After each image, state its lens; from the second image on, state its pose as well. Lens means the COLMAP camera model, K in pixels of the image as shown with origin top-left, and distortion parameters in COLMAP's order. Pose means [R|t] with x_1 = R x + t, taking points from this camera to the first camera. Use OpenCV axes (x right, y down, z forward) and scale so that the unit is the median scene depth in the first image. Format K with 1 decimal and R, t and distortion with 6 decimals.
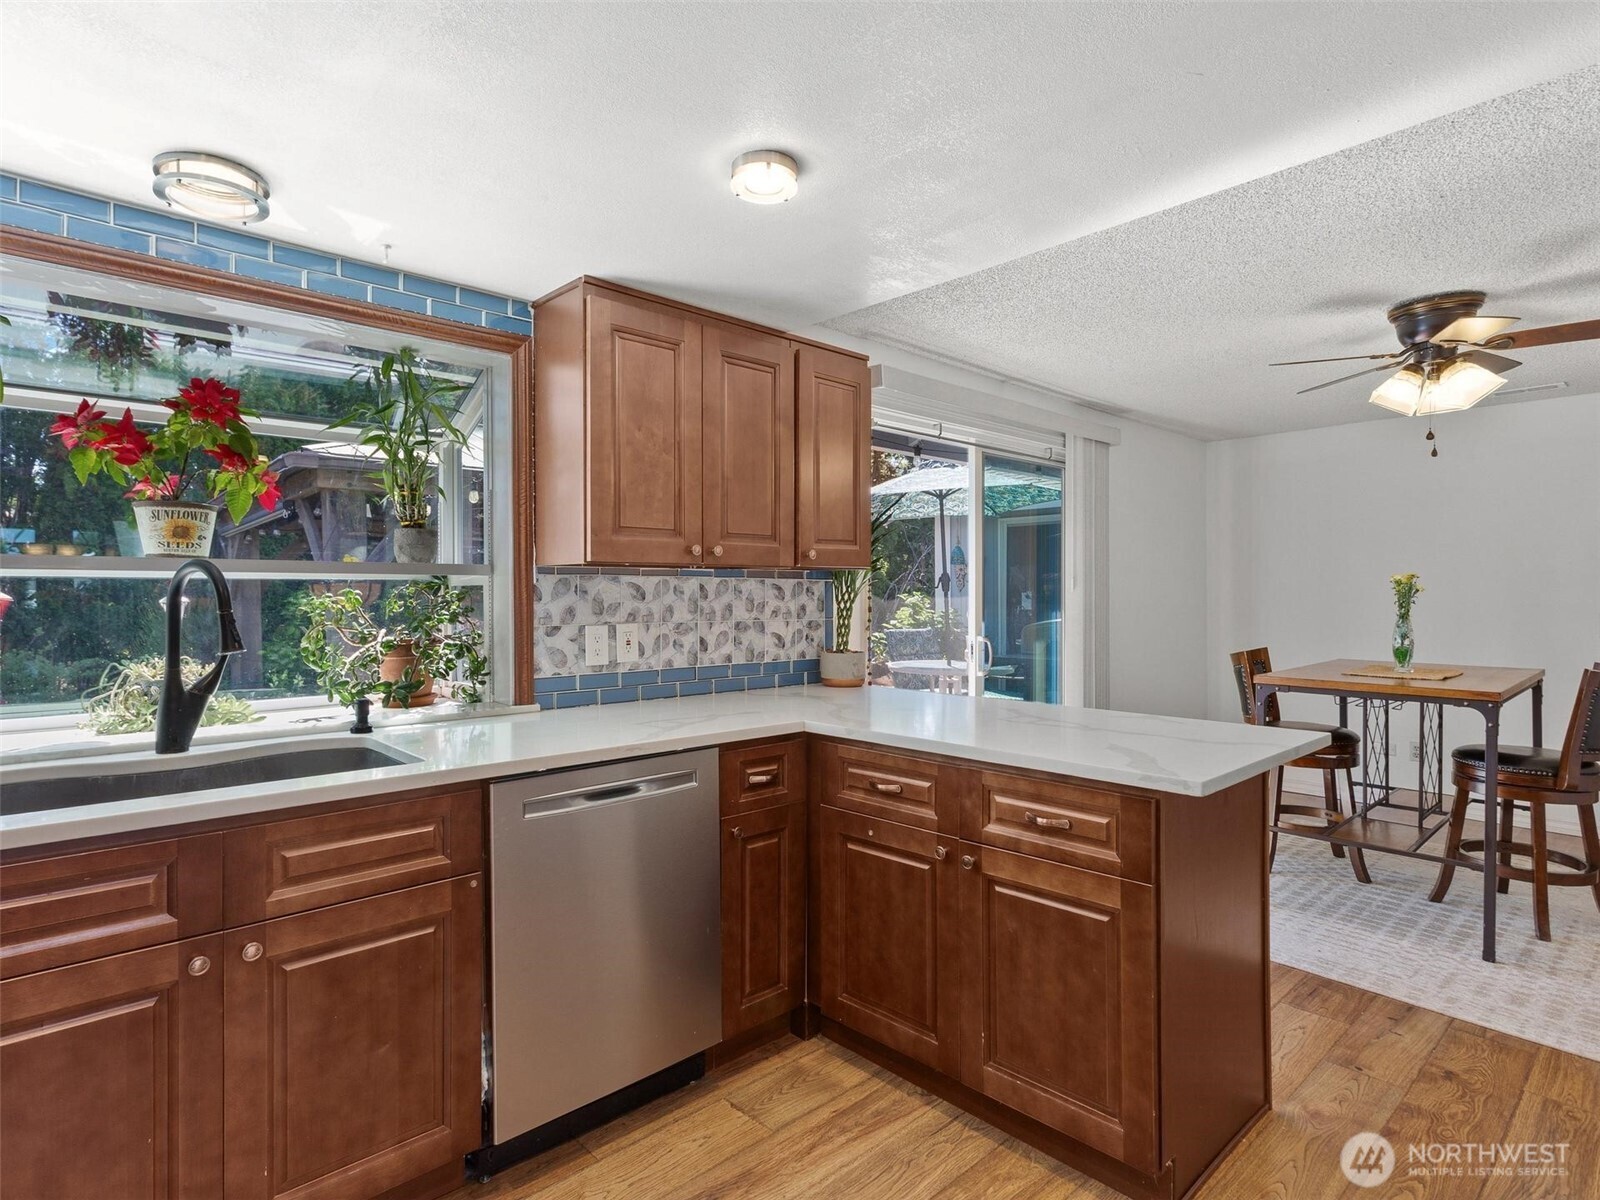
lens RADIAL K [[860.6, 0, 783.4], [0, 860.6, 595.5], [0, 0, 1]] dist [0.012381, 0.001268]
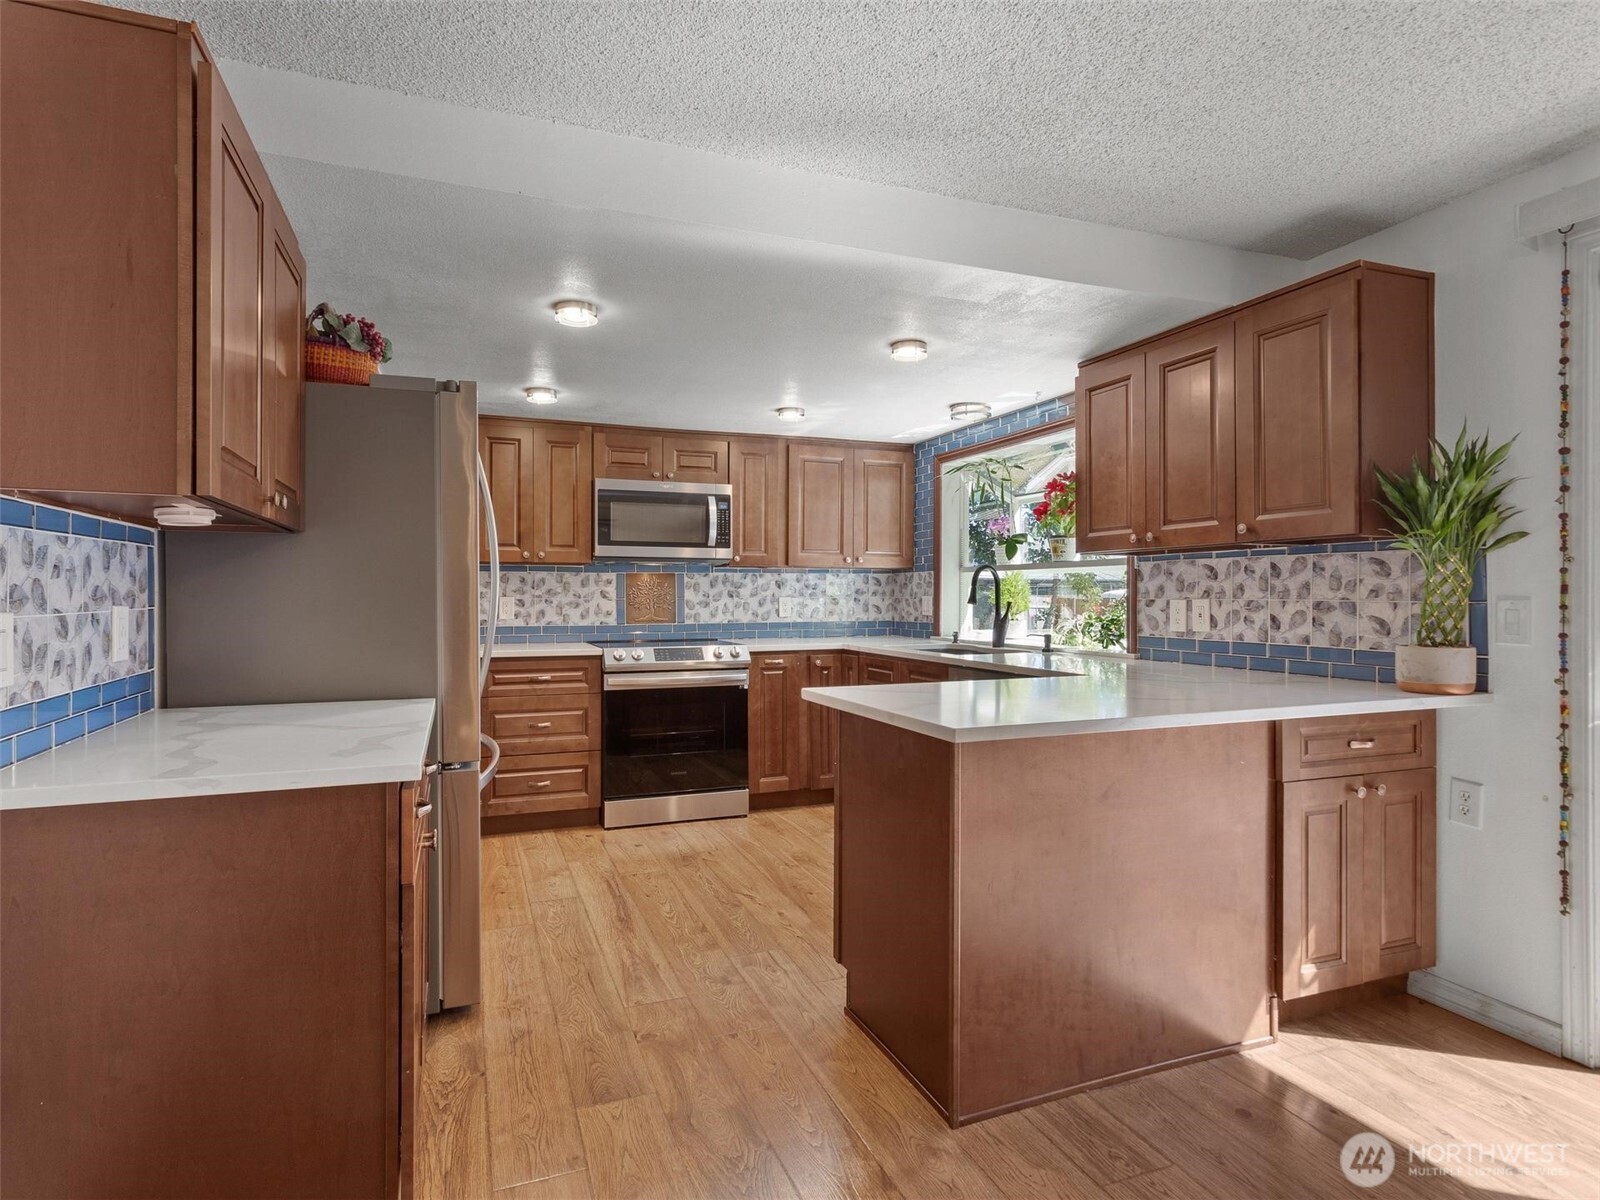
lens RADIAL K [[860.6, 0, 796.8], [0, 860.6, 594.3], [0, 0, 1]] dist [0.012381, 0.001268]
pose [[-0.357150, 0.008292, -0.934010, 1.081234], [0.009970, 0.999937, 0.005065, 0.013677], [0.933994, -0.007503, -0.357210, 0.866259]]
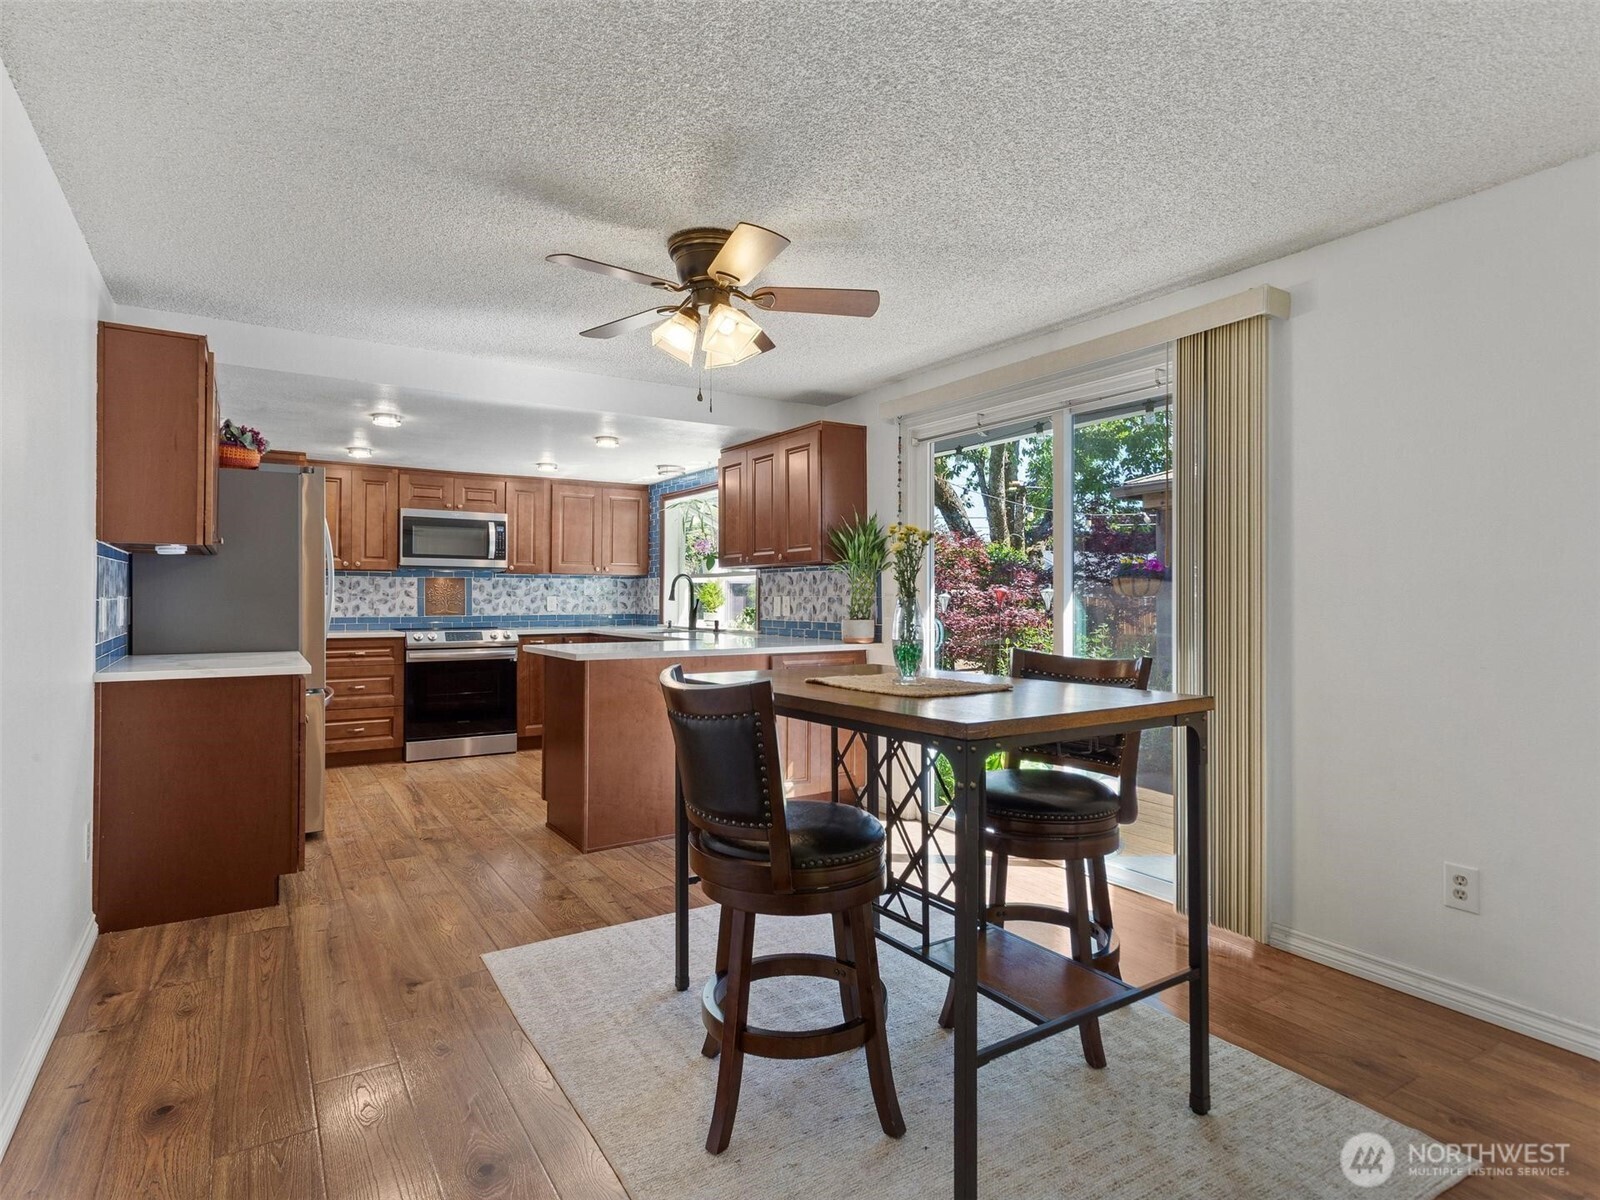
lens RADIAL K [[860.6, 0, 787.6], [0, 860.6, 591.9], [0, 0, 1]] dist [0.012381, 0.001268]
pose [[-0.176975, 0.000909, -0.984215, 1.697414], [0.006396, 0.999980, -0.000226, 0.021553], [0.984194, -0.006335, -0.176978, 1.297458]]
